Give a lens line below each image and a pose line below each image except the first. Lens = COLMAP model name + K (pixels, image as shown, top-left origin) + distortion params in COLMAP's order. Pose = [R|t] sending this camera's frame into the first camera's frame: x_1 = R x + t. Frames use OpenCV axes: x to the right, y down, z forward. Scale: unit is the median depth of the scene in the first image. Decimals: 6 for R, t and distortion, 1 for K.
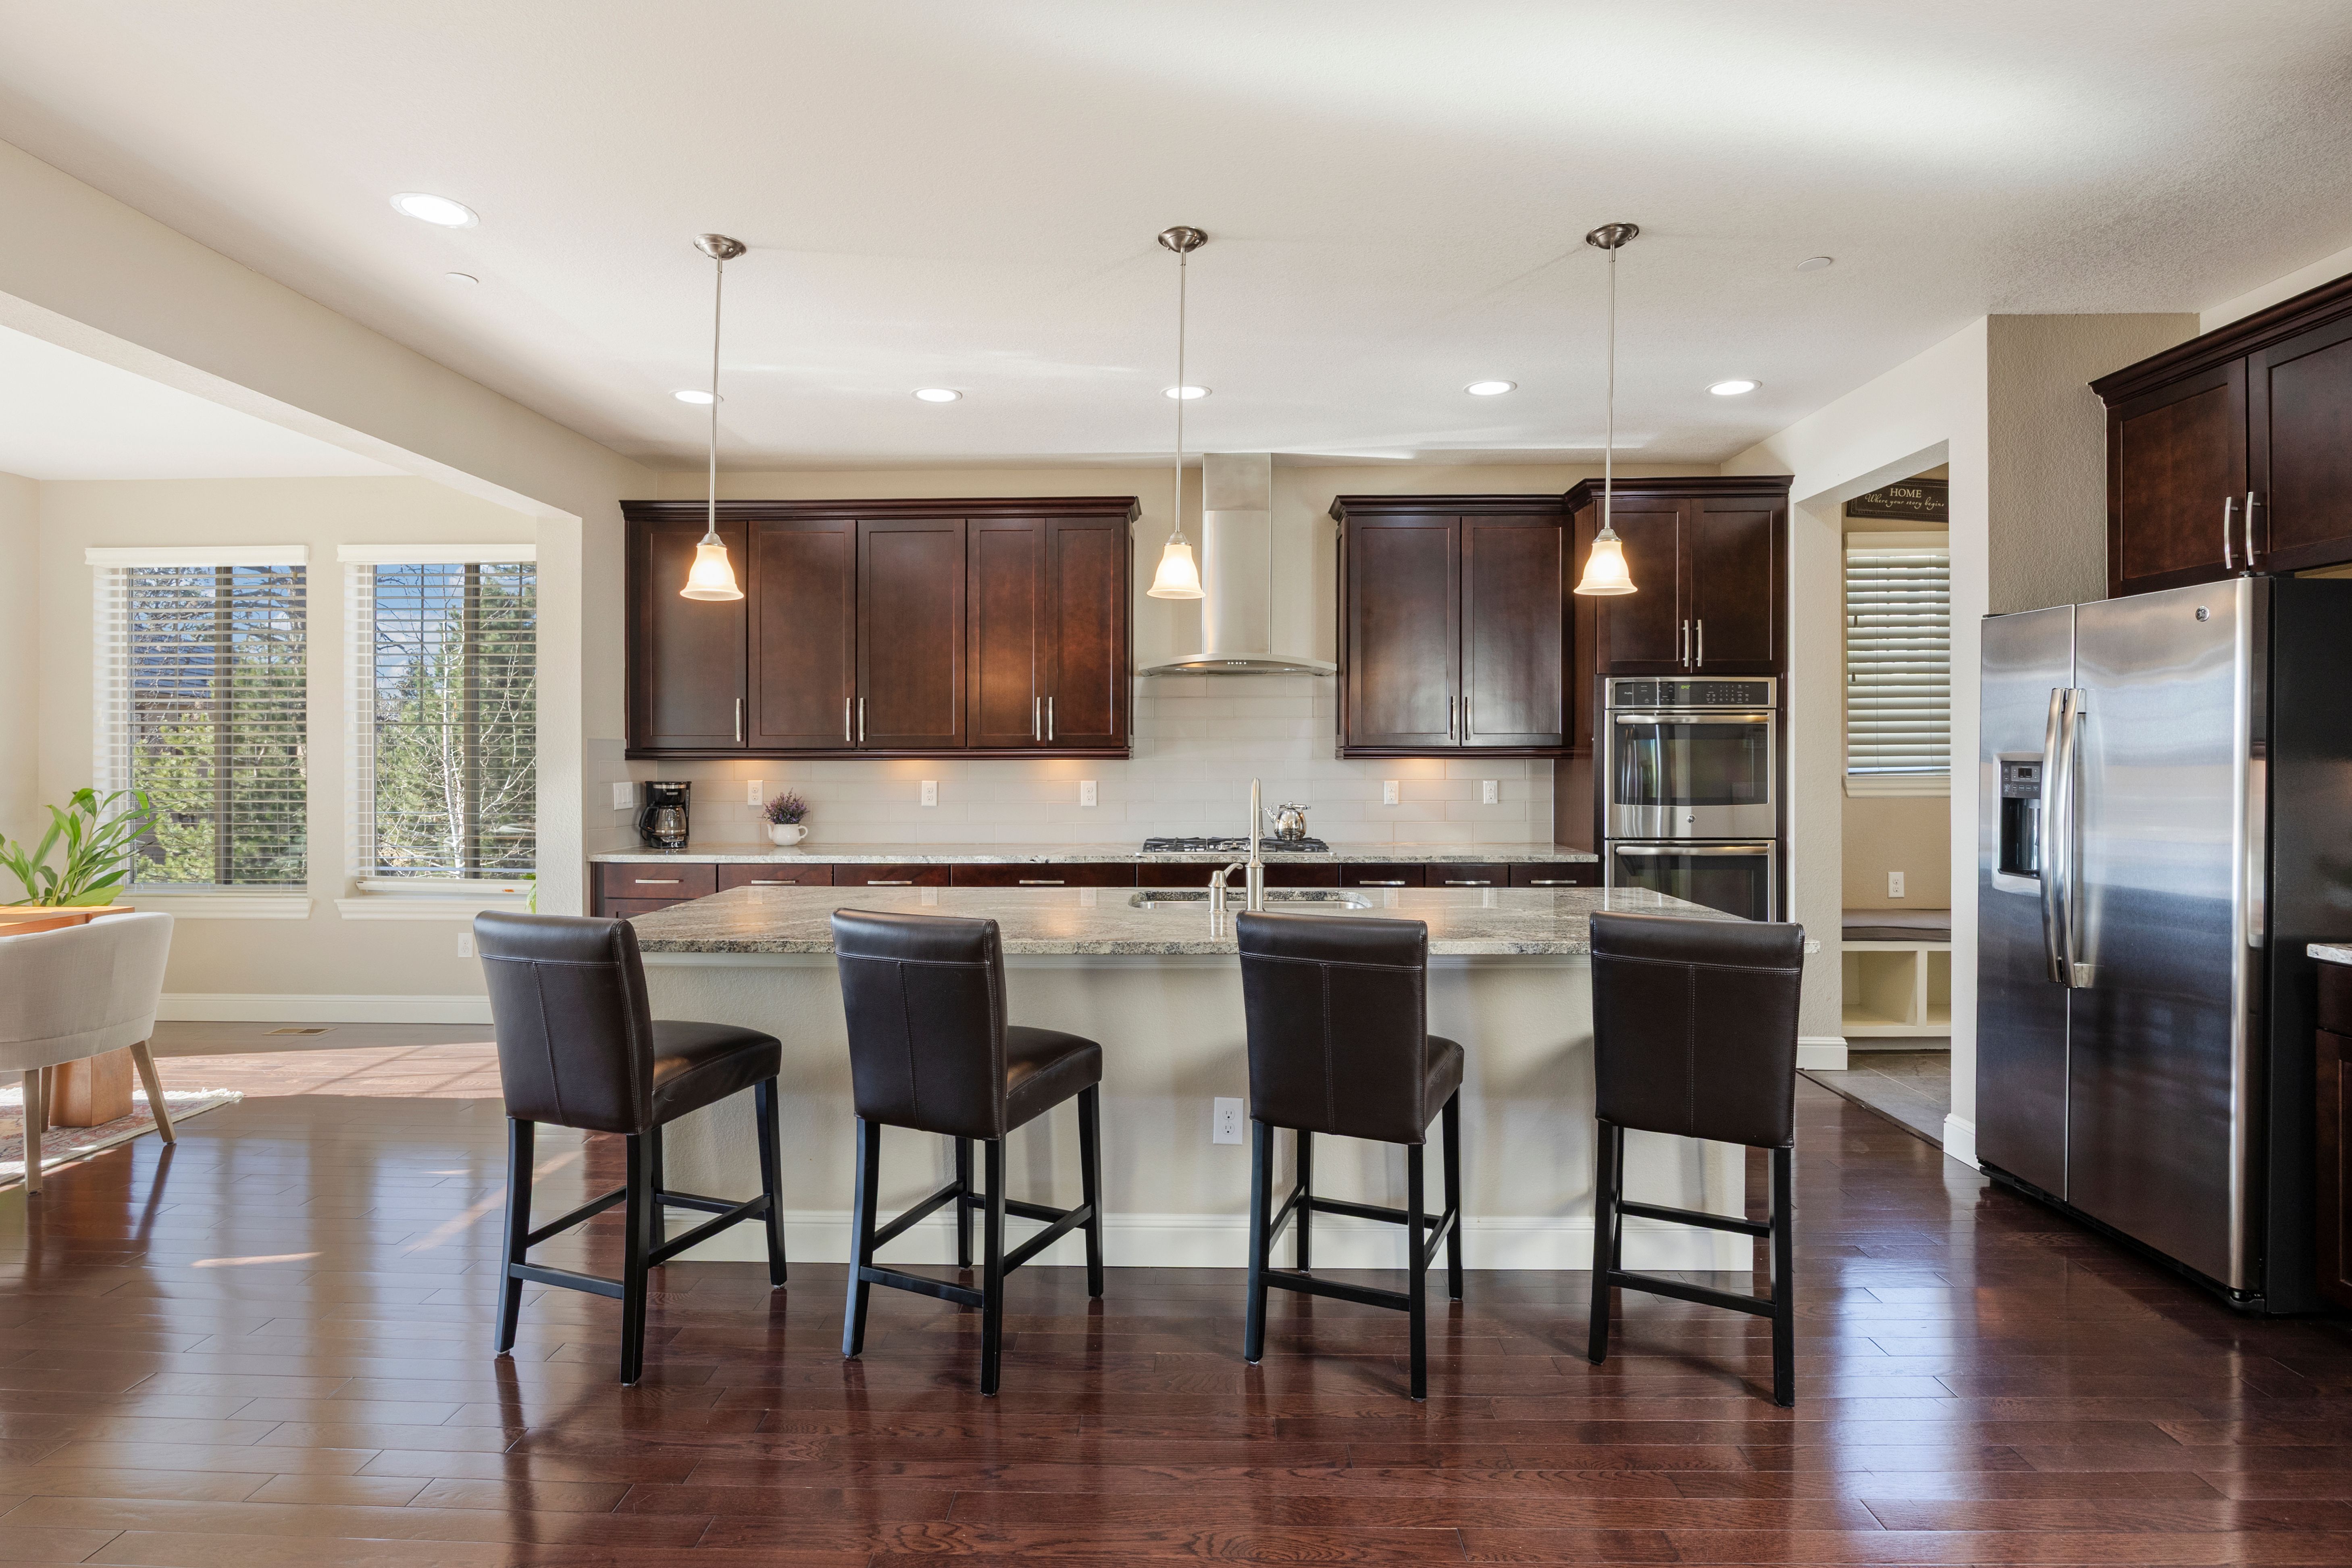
lens RADIAL K [[1115.1, 0, 1167.3], [0, 1115.1, 763.9], [0, 0, 1]] dist [-0.015347, -0.000372]
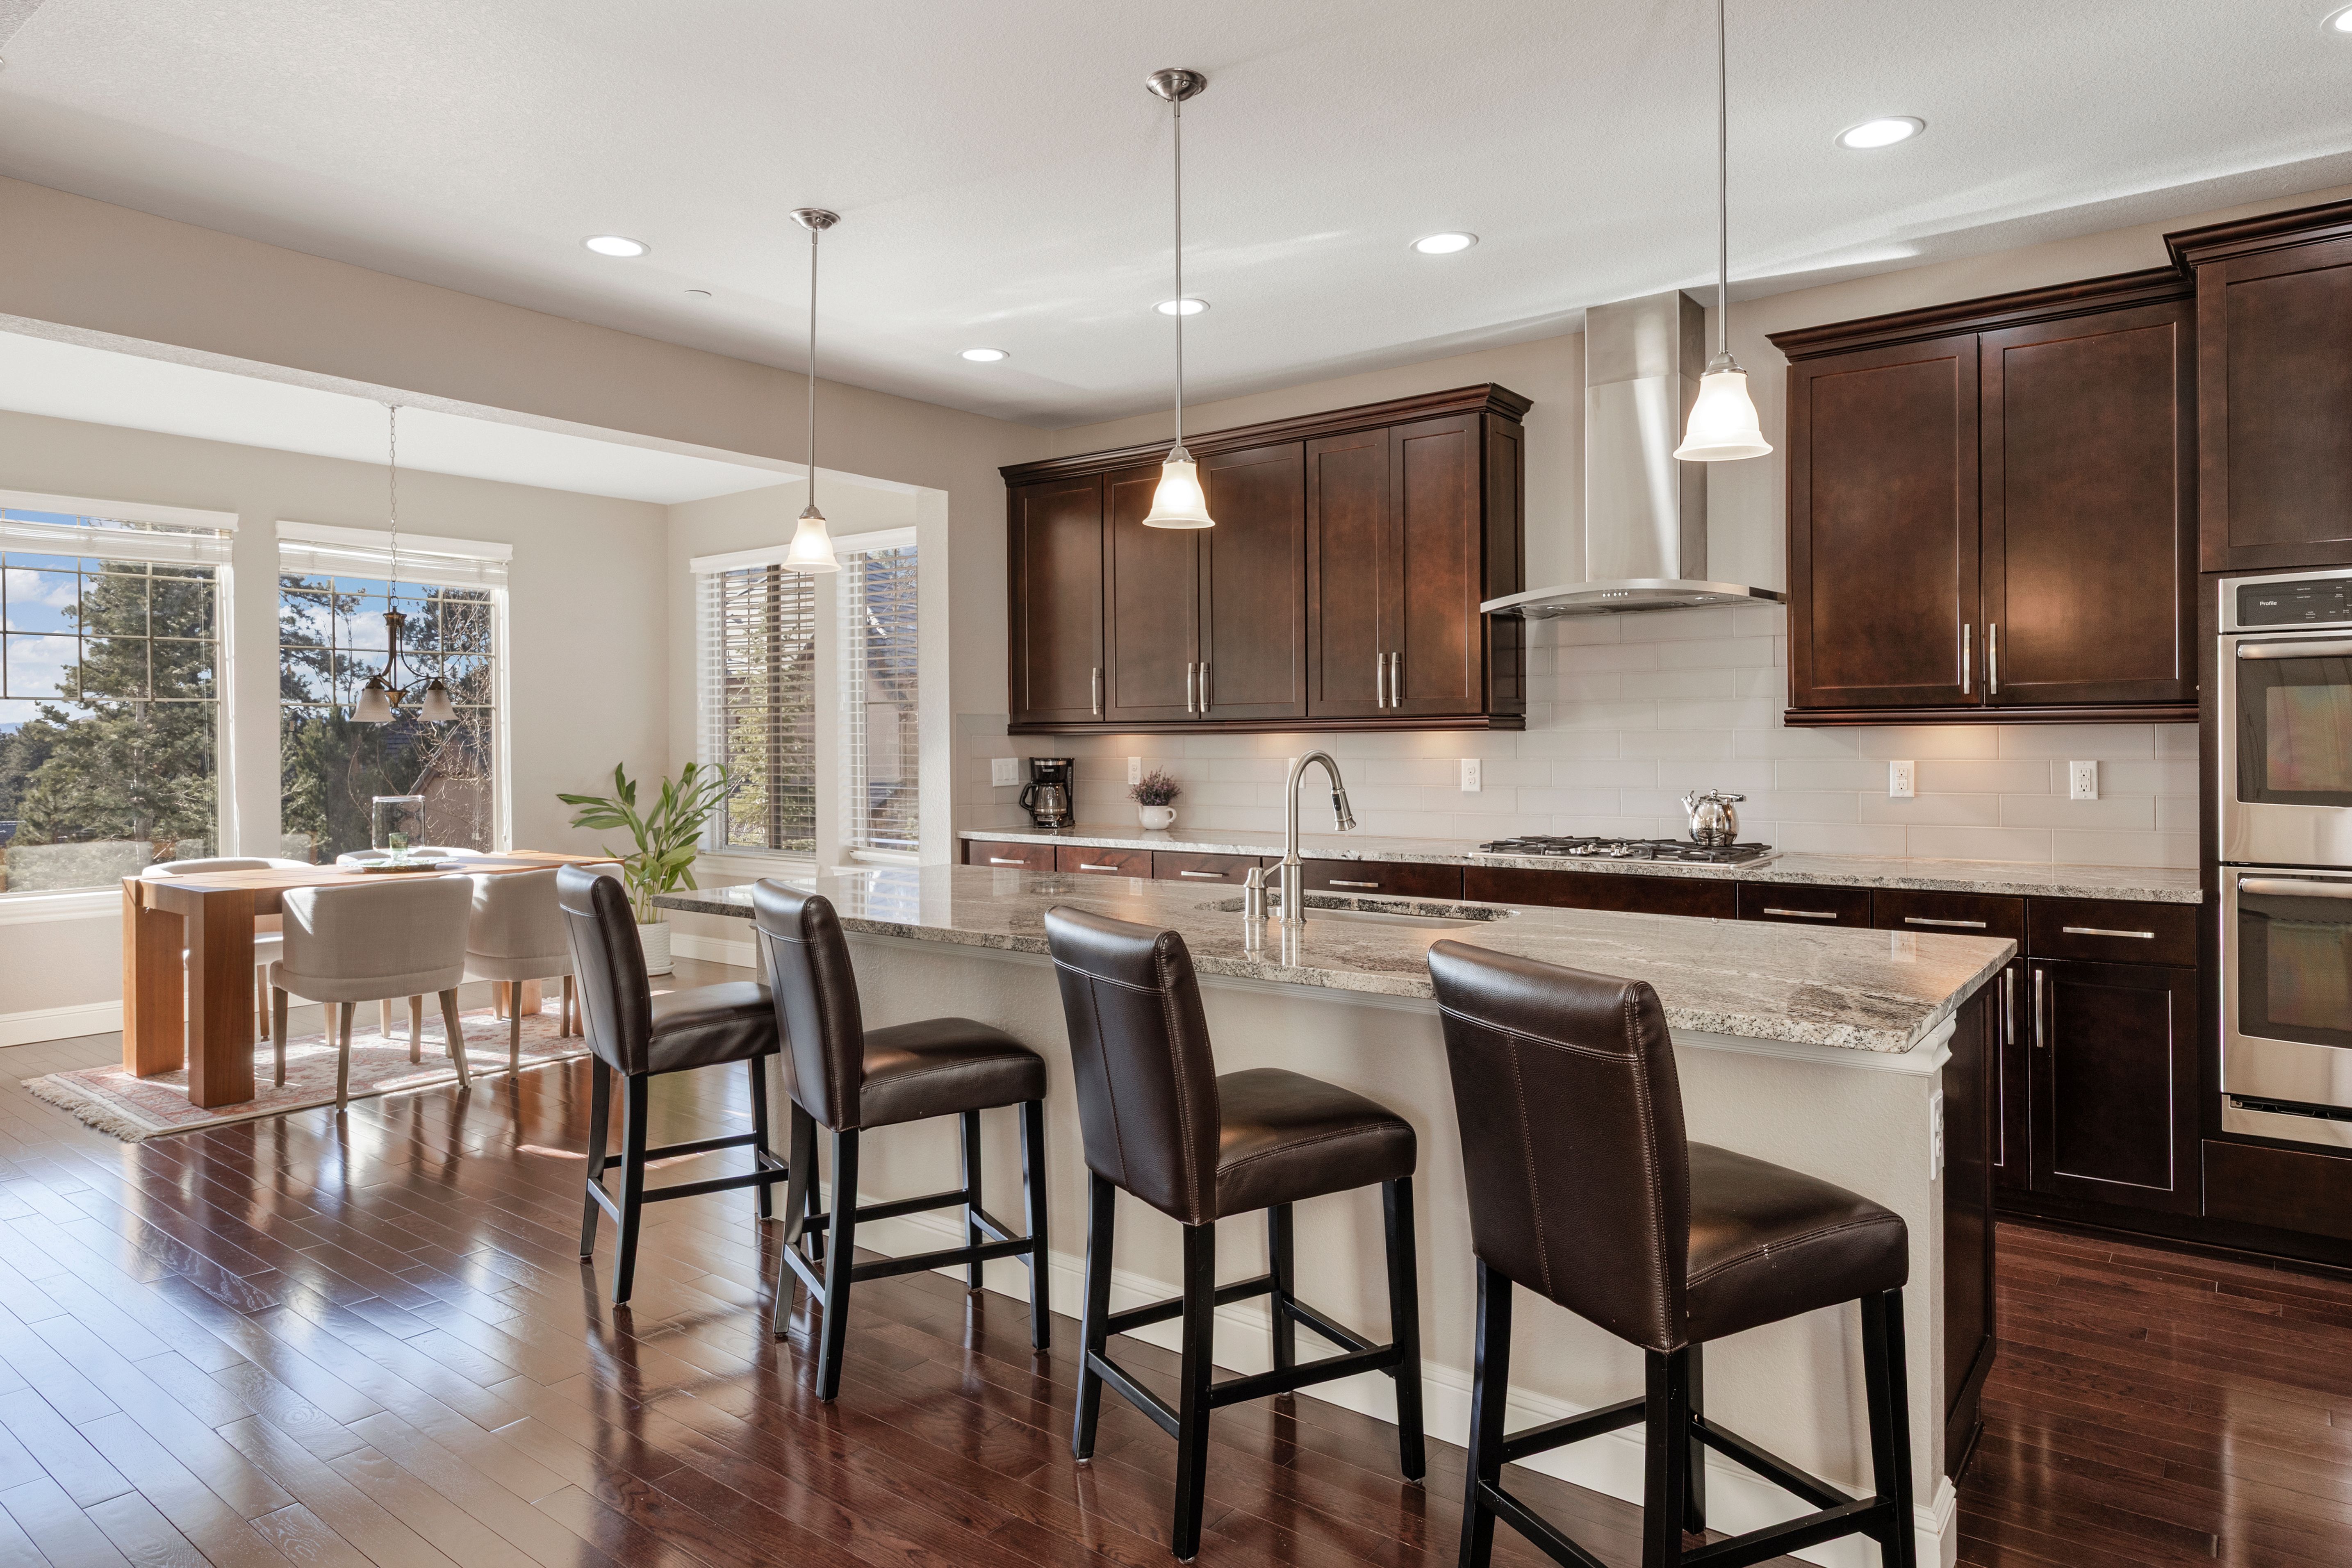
lens RADIAL K [[1407.5, 0, 1171.1], [0, 1407.5, 747.2], [0, 0, 1]] dist [-0.015324, -0.001280]
pose [[0.804786, -0.001093, -0.593565, 0.353714], [0.001705, 0.999998, 0.000470, 0.006502], [0.593563, -0.001390, 0.804786, 0.098701]]
